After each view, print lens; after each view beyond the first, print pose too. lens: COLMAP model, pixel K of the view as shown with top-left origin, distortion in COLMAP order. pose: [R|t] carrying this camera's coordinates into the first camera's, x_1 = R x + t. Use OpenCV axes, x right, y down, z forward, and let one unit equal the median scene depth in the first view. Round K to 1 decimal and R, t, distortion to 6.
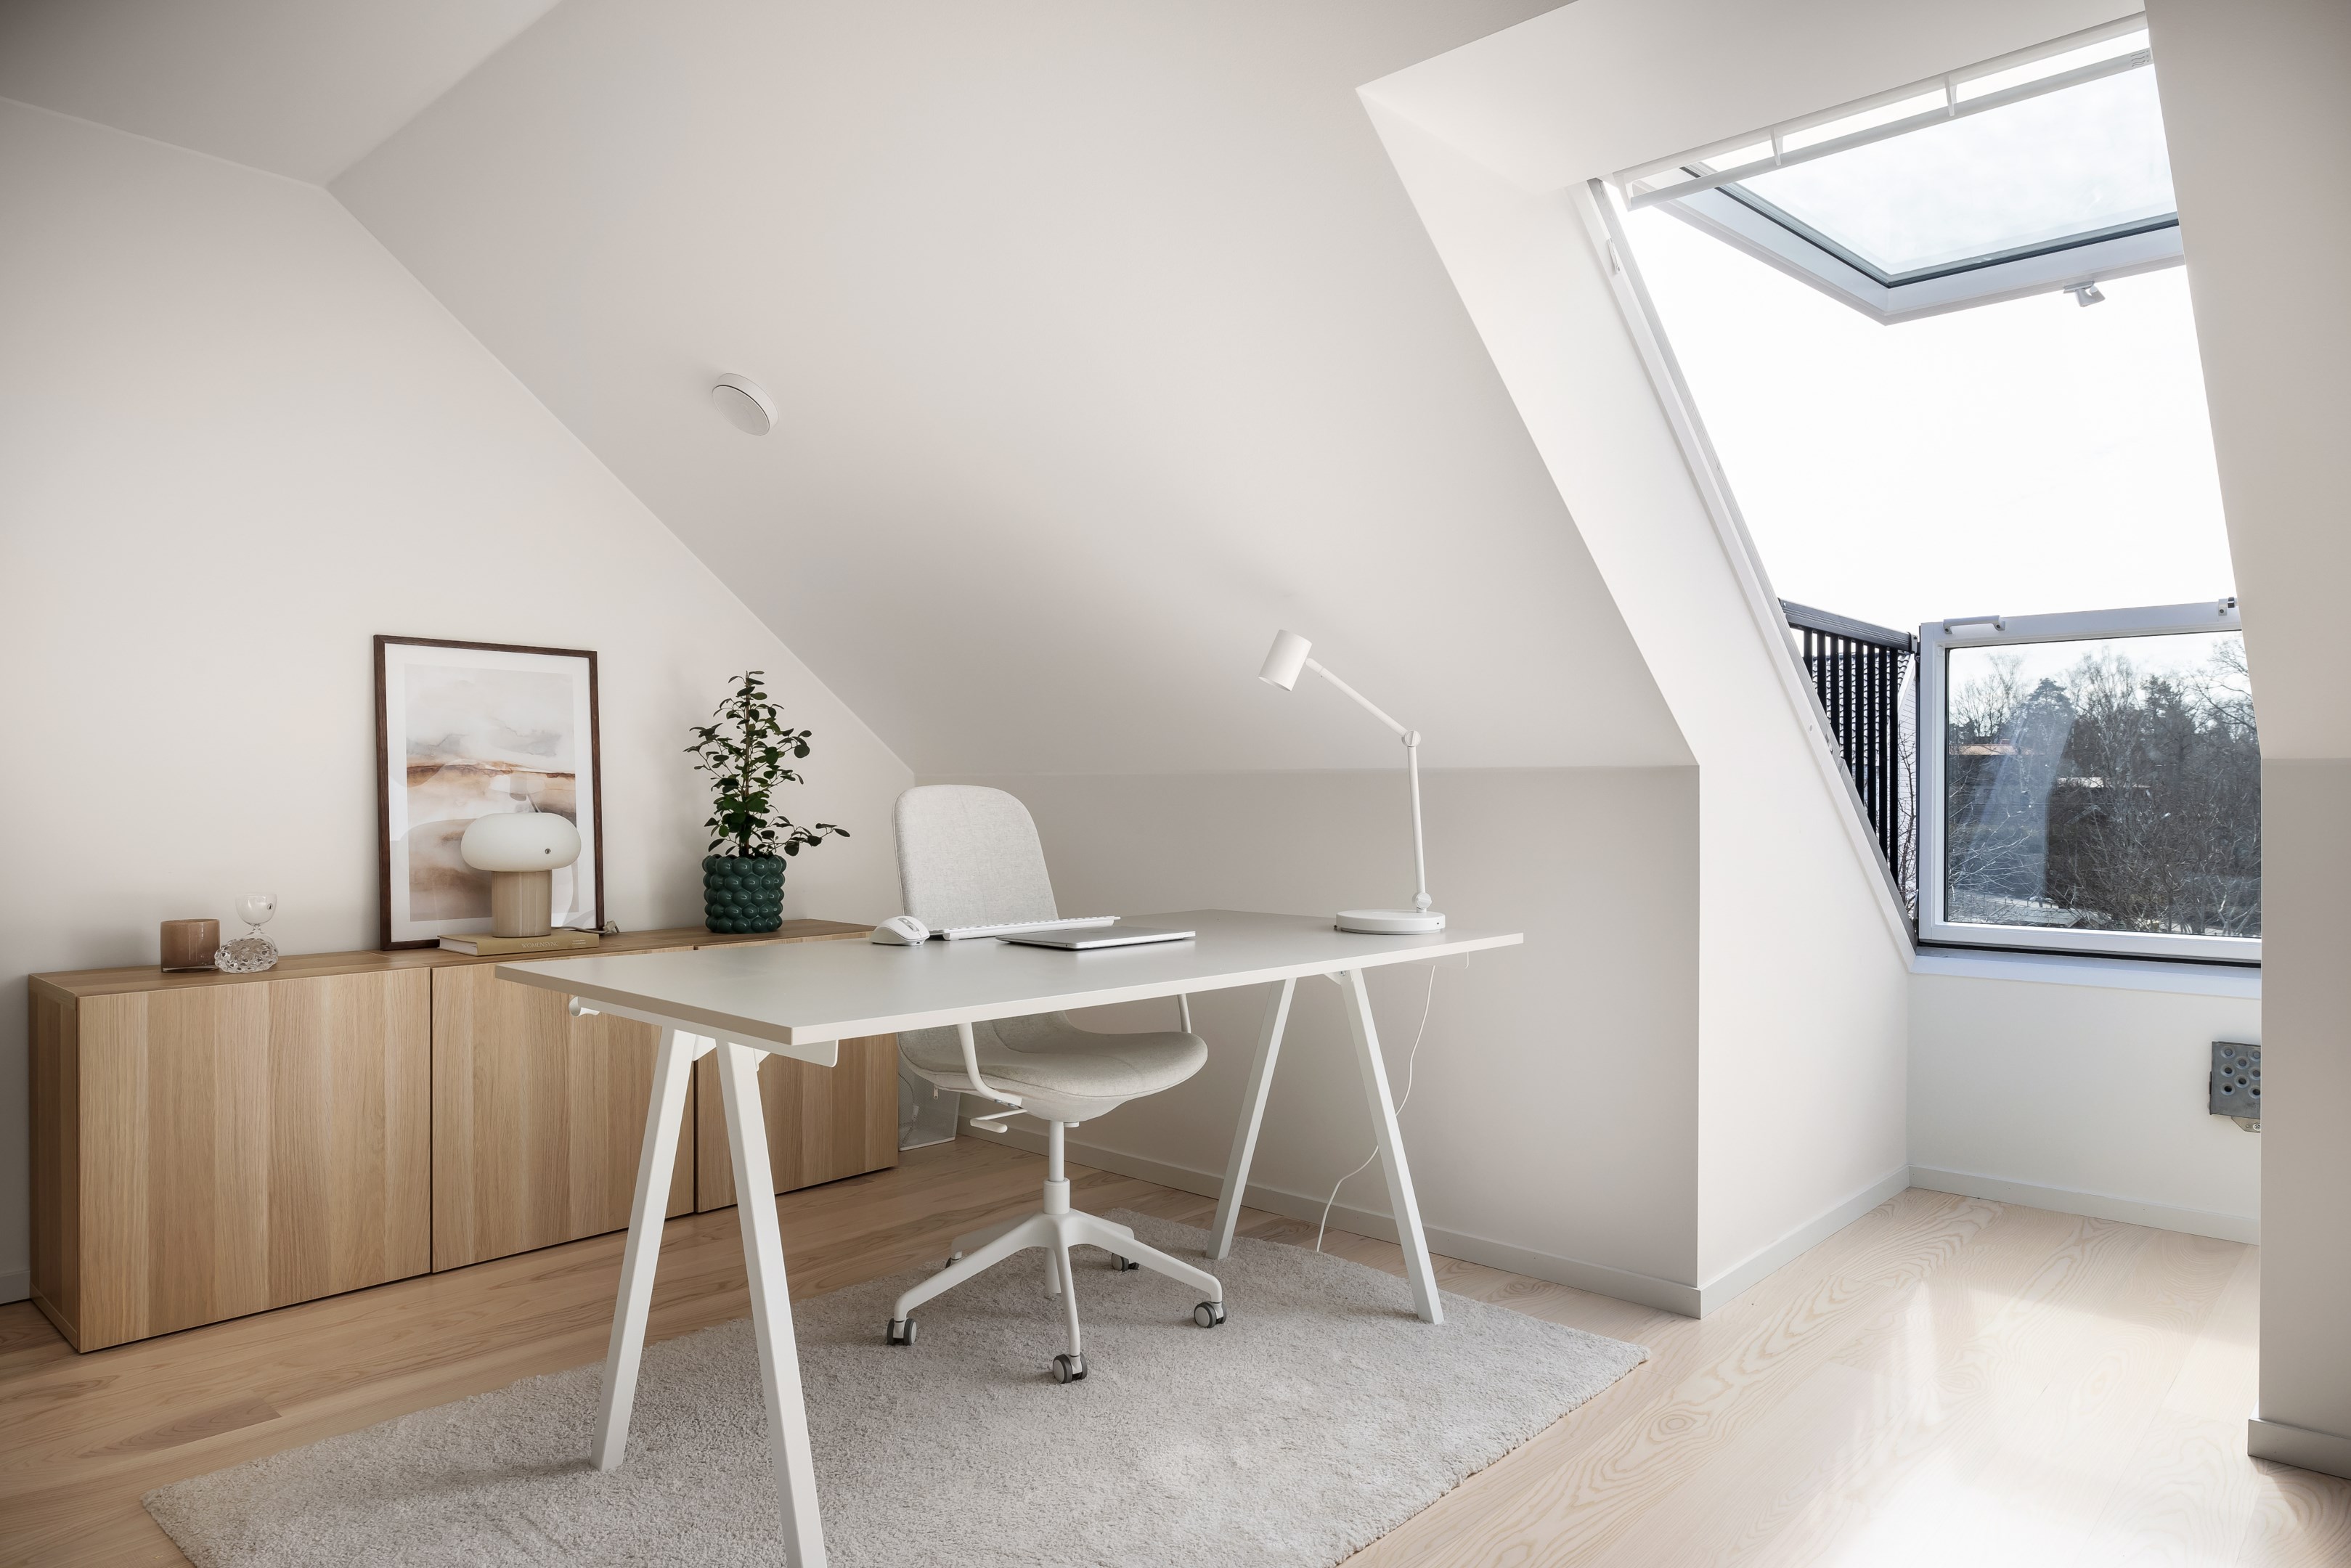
lens RADIAL K [[1504.4, 0, 1175.5], [0, 1504.4, 784.0], [0, 0, 1]] dist [-0.001980, 0.000104]
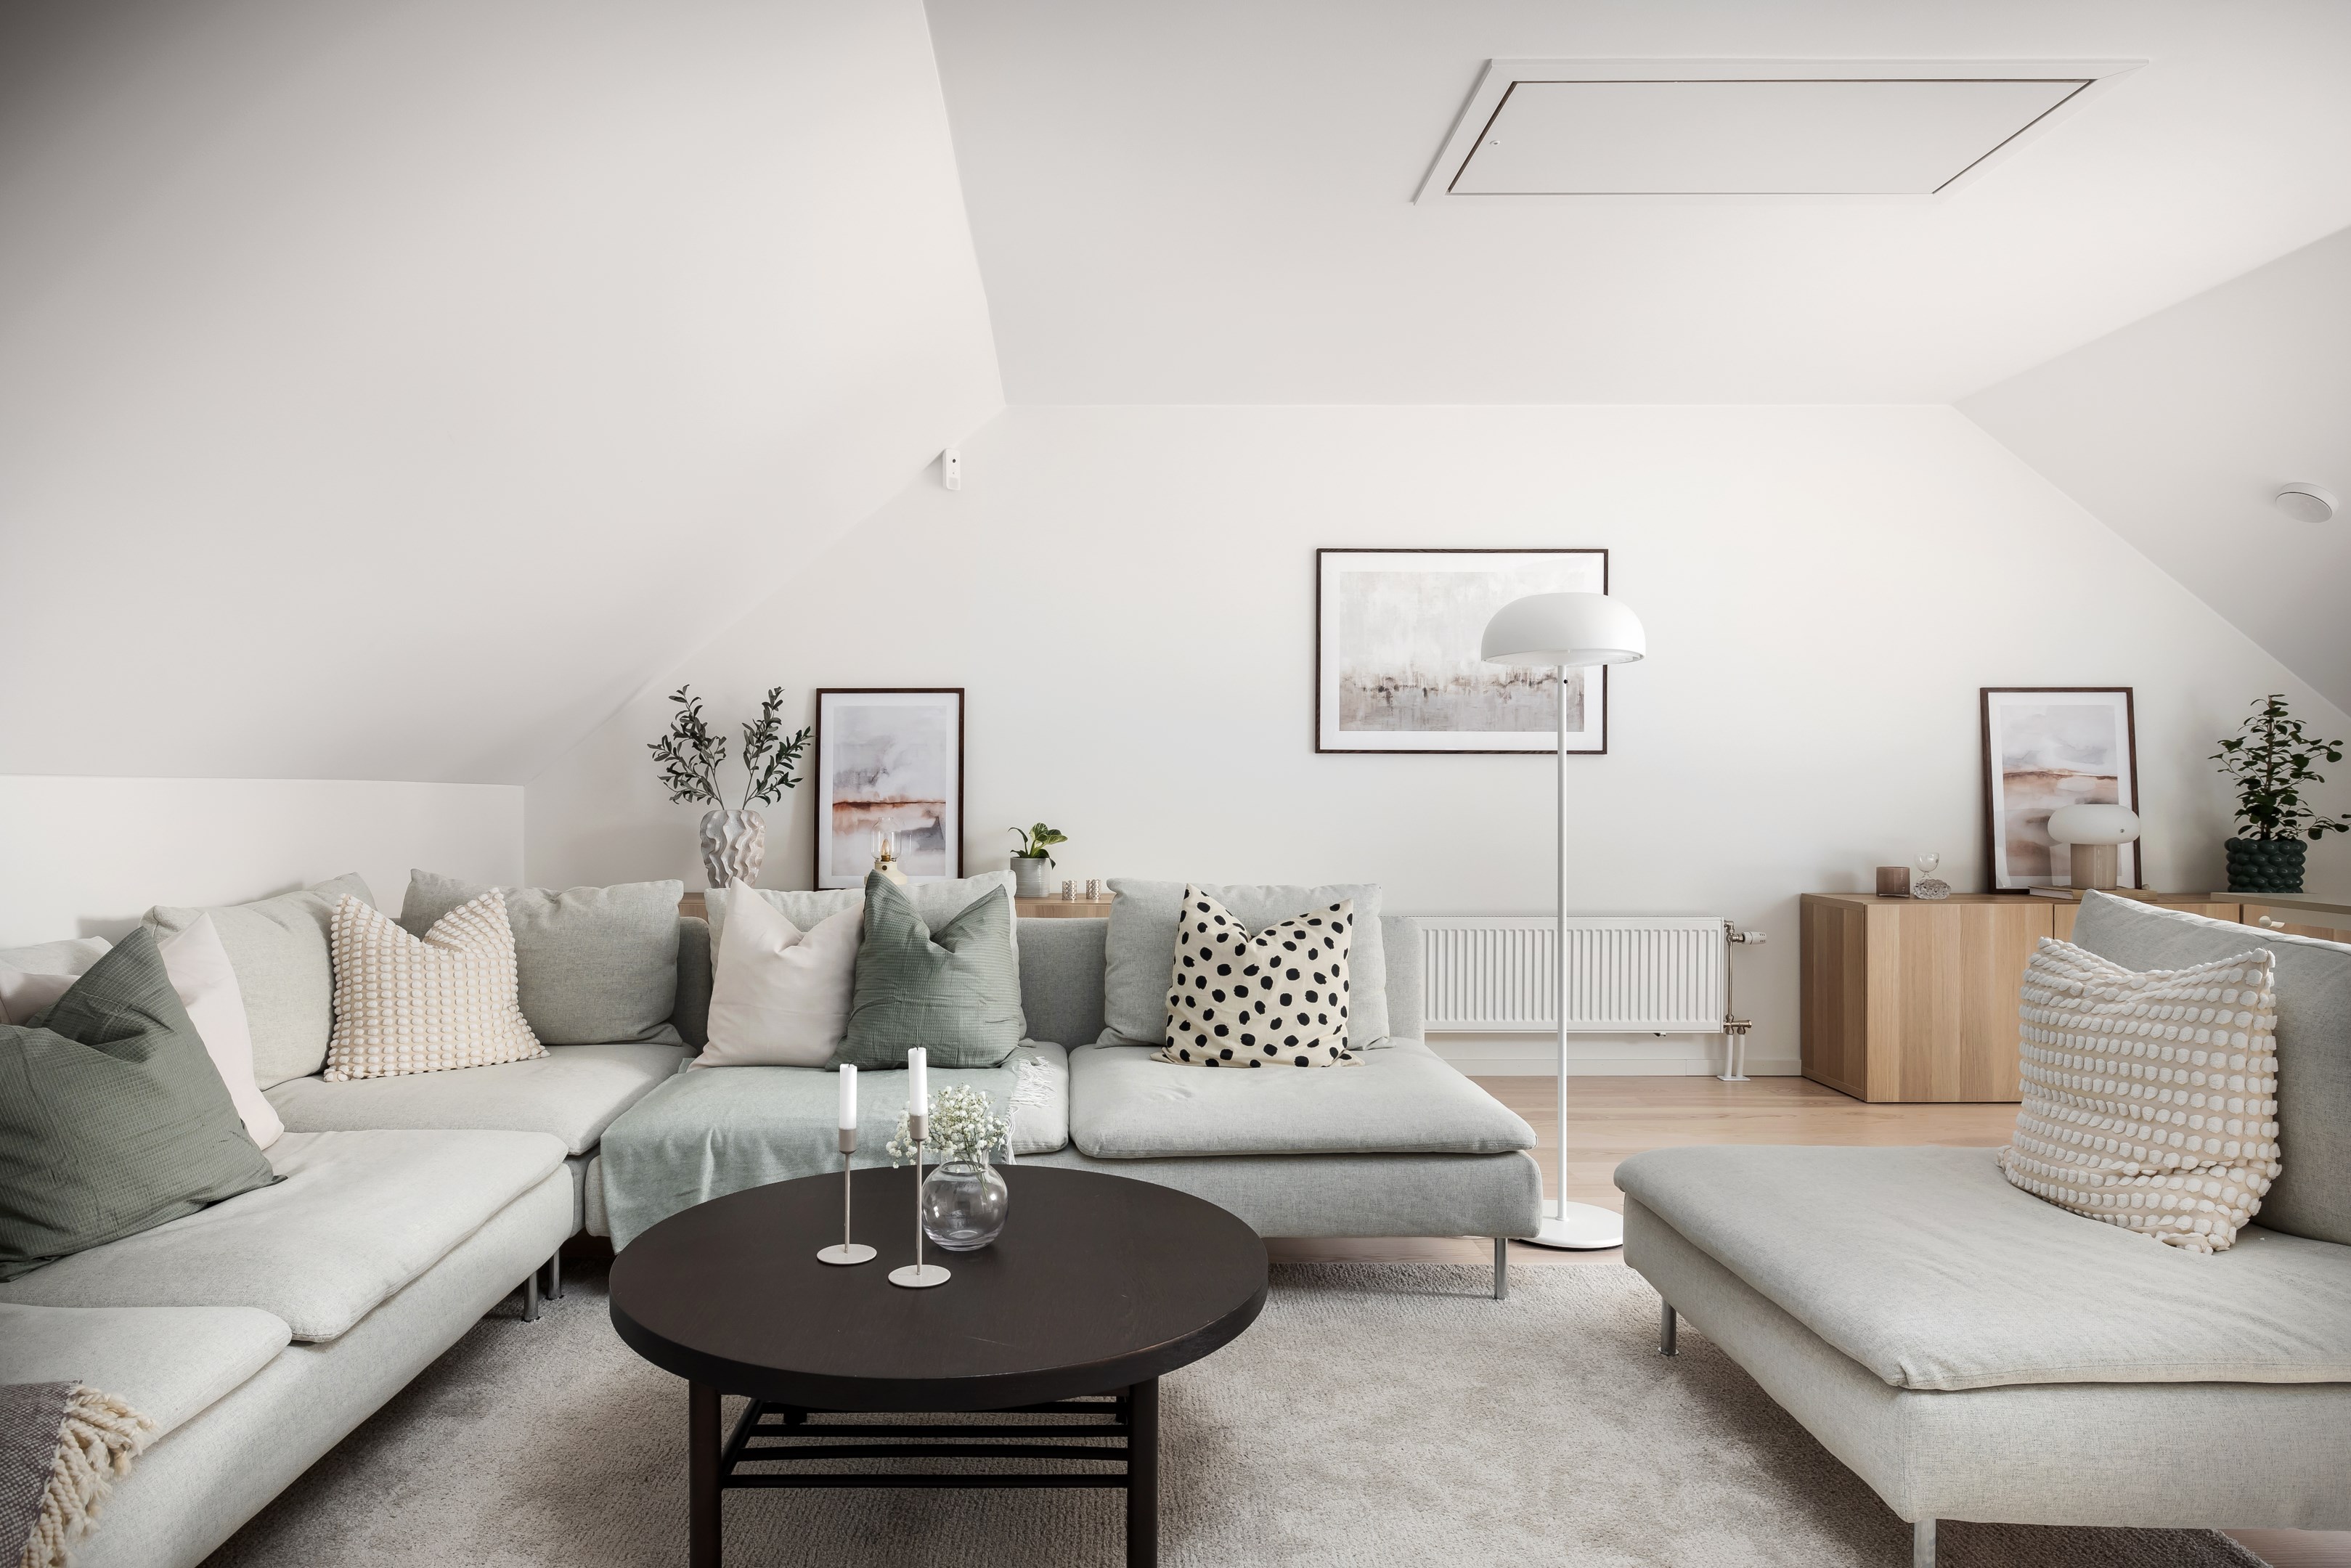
lens RADIAL K [[1340.6, 0, 1175.5], [0, 1340.6, 784.0], [0, 0, 1]] dist [-0.000897, 0.000521]
pose [[0.671876, -0.005484, -0.740643, -0.066942], [0.005900, 0.999980, -0.002052, -0.002449], [0.740640, -0.002991, 0.671896, -0.474721]]
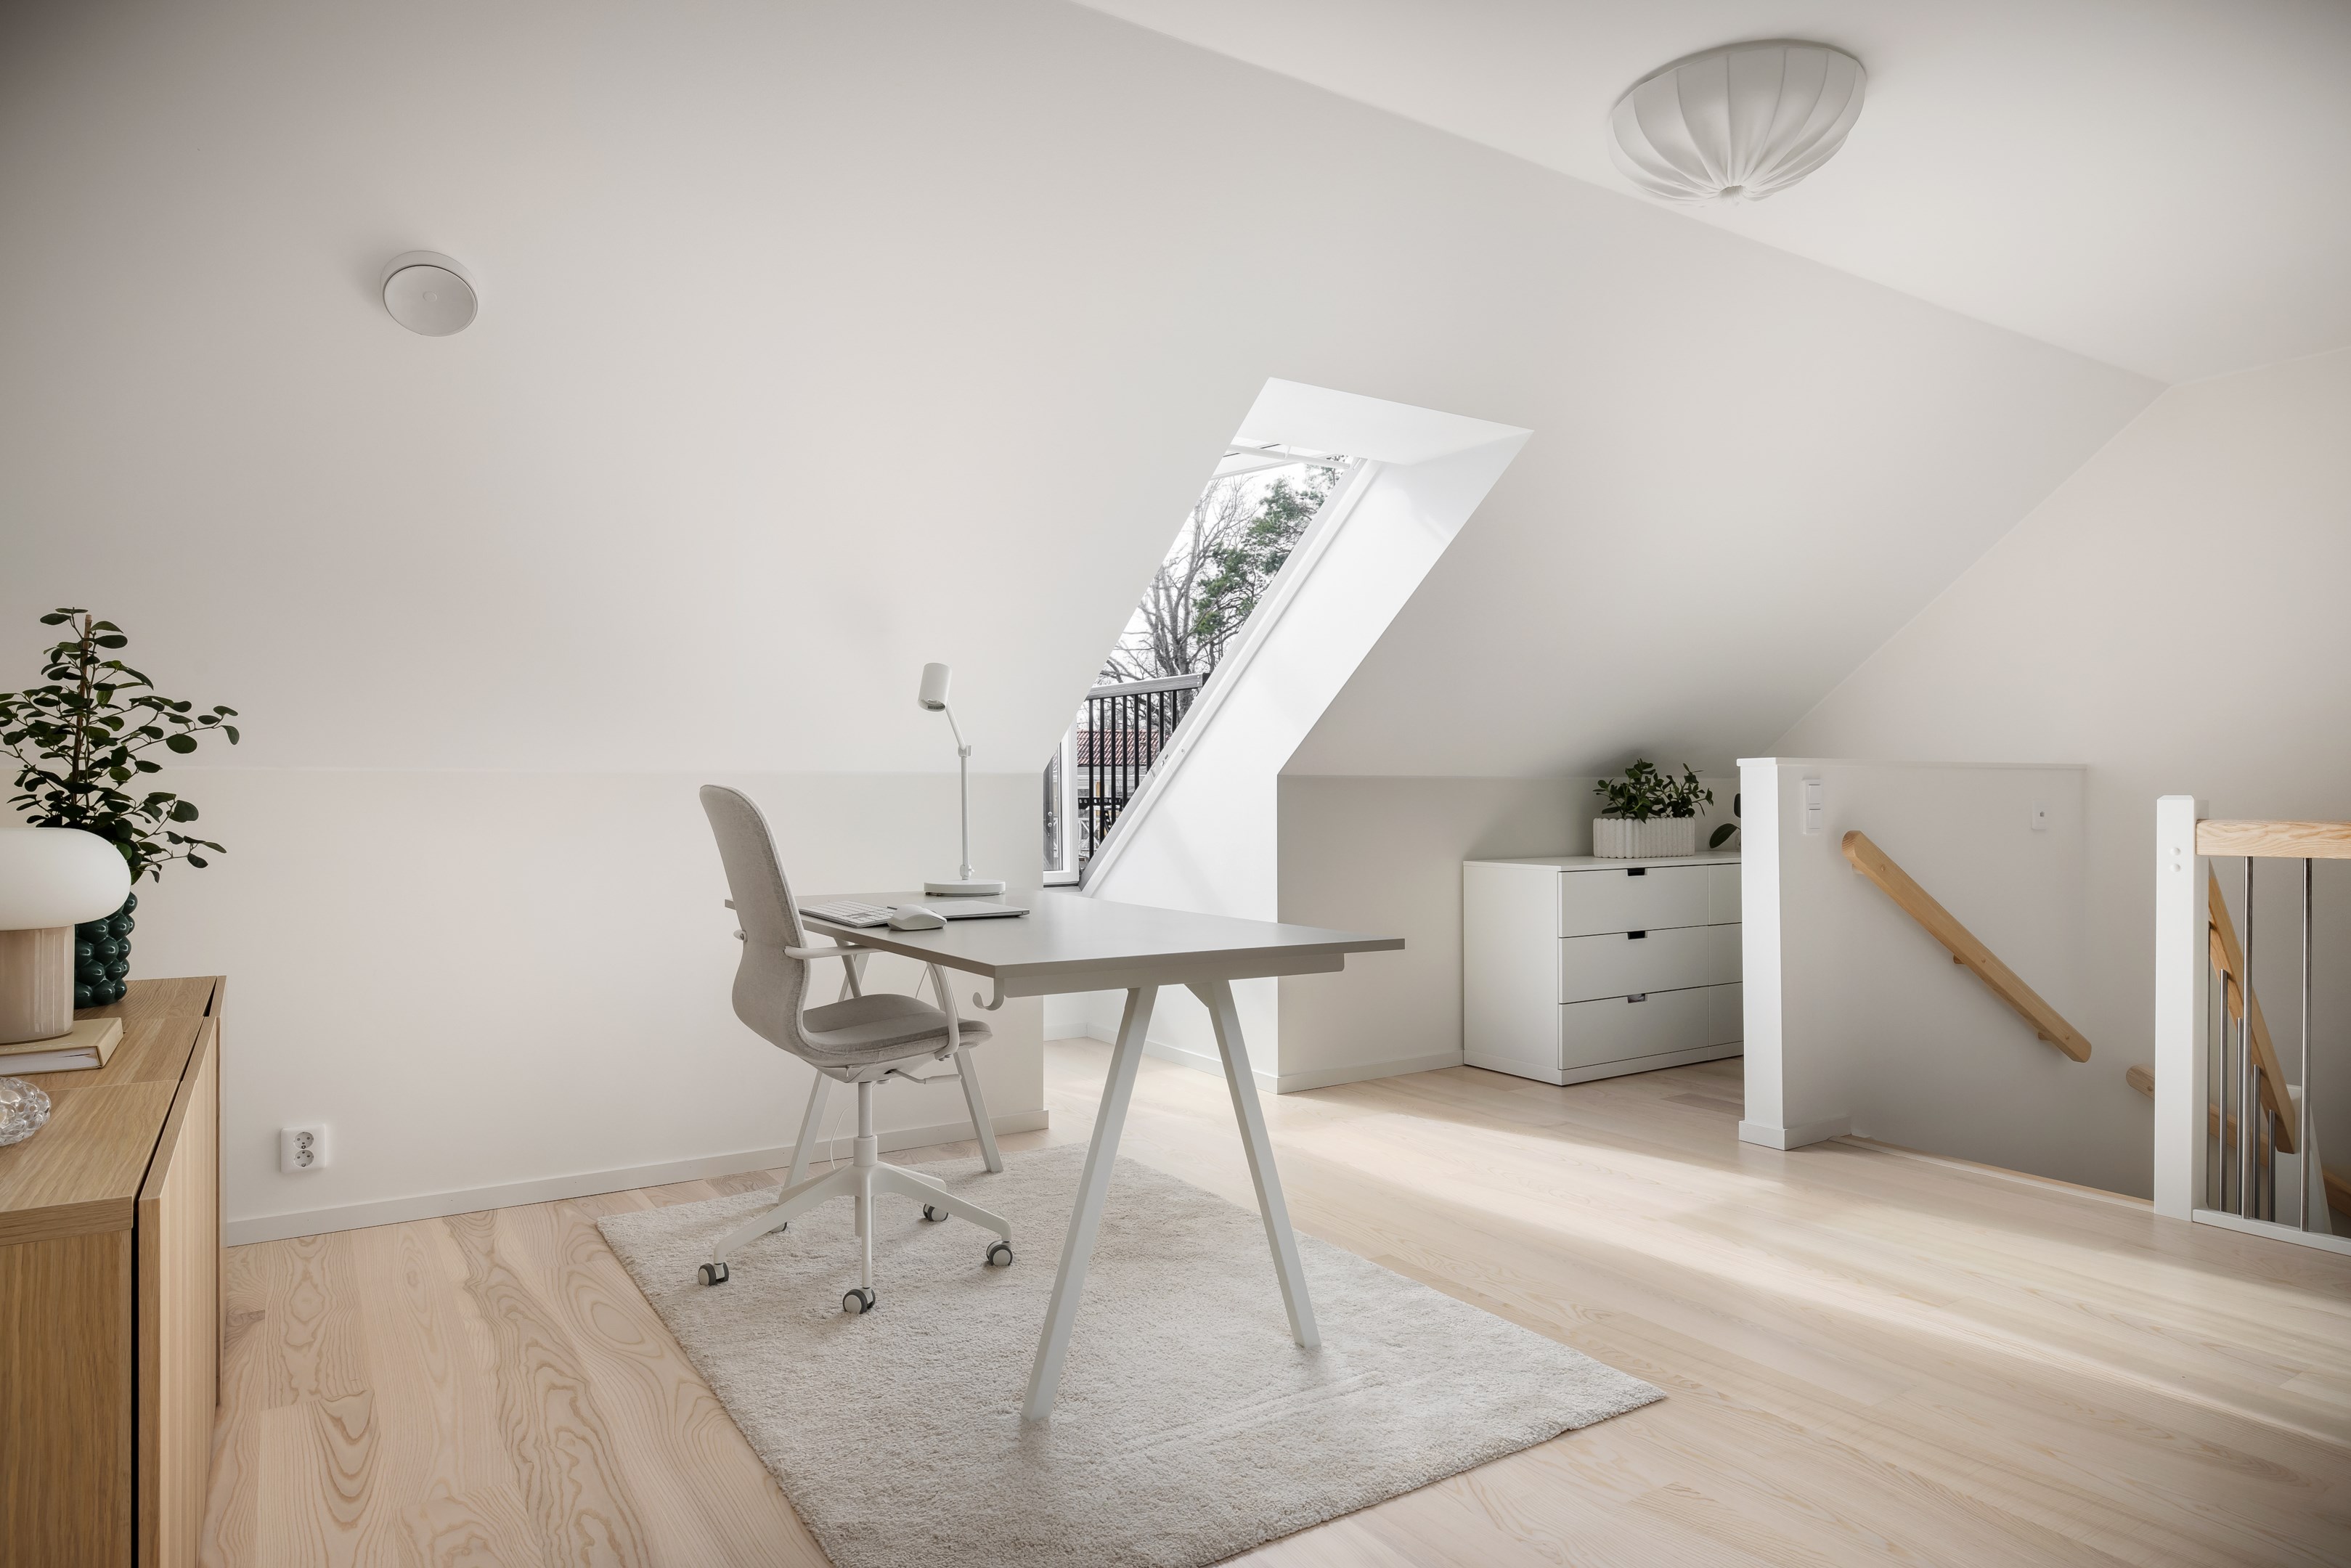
lens RADIAL K [[1340.6, 0, 1175.5], [0, 1340.6, 784.0], [0, 0, 1]] dist [-0.000897, 0.000521]
pose [[0.274894, 0.004400, 0.961464, -0.719426], [0.005365, 0.999967, -0.006111, 0.004001], [-0.961460, 0.006838, 0.274861, 0.362234]]
